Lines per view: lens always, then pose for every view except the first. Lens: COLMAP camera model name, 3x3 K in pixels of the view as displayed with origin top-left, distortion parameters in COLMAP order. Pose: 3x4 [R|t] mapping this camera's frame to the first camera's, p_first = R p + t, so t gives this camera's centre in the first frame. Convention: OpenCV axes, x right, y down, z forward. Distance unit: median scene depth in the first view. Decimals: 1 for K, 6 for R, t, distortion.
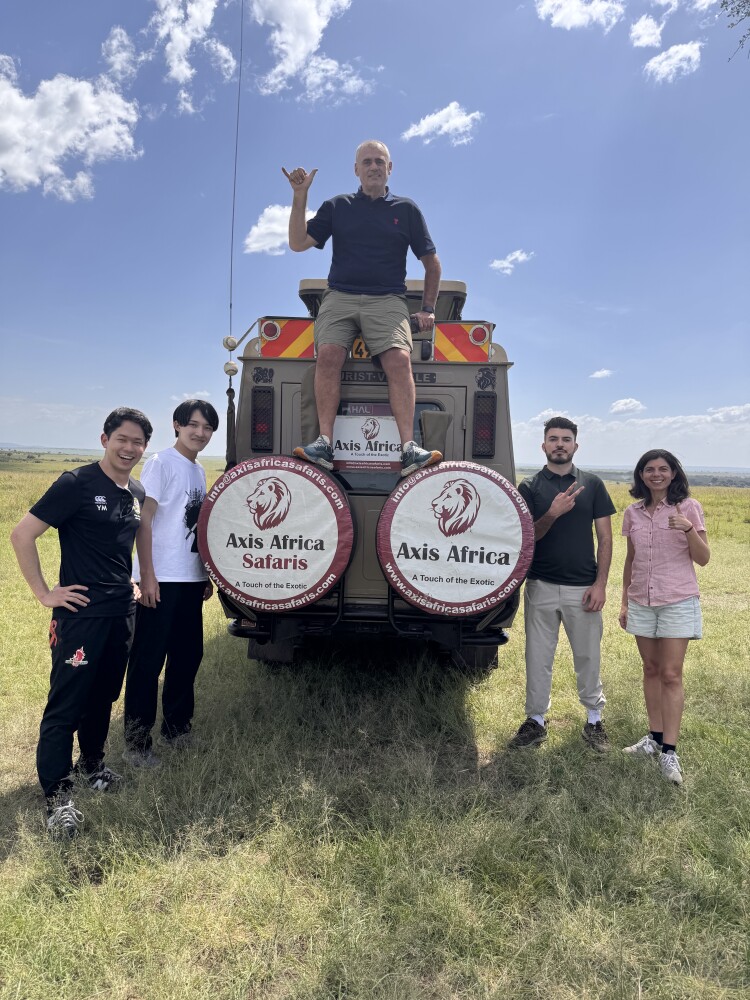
lens RADIAL K [[692.8, 0, 372.6], [0, 692.8, 505.2], [0, 0, 1]] dist [-0.002008, -0.001851]
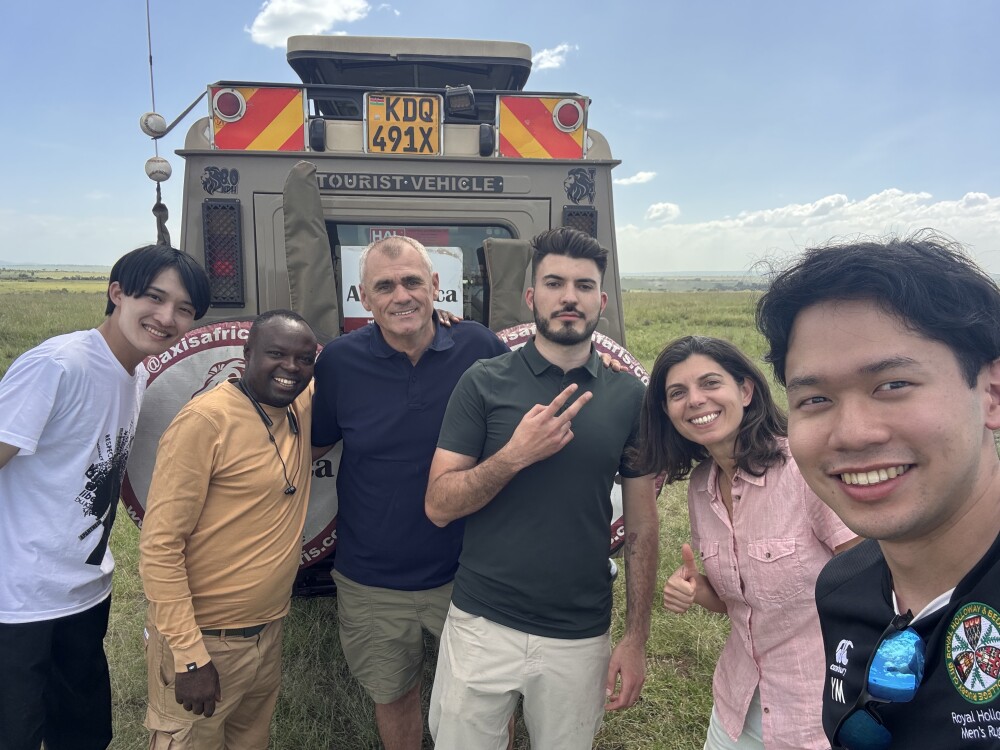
lens RADIAL K [[674.4, 0, 508.9], [0, 674.4, 368.5], [0, 0, 1]] dist [0.008219, -0.005321]
pose [[0.989852, -0.040146, 0.136313, 0.005308], [0.028265, 0.995719, 0.088006, -0.069507], [-0.139262, -0.083260, 0.986749, 0.371058]]
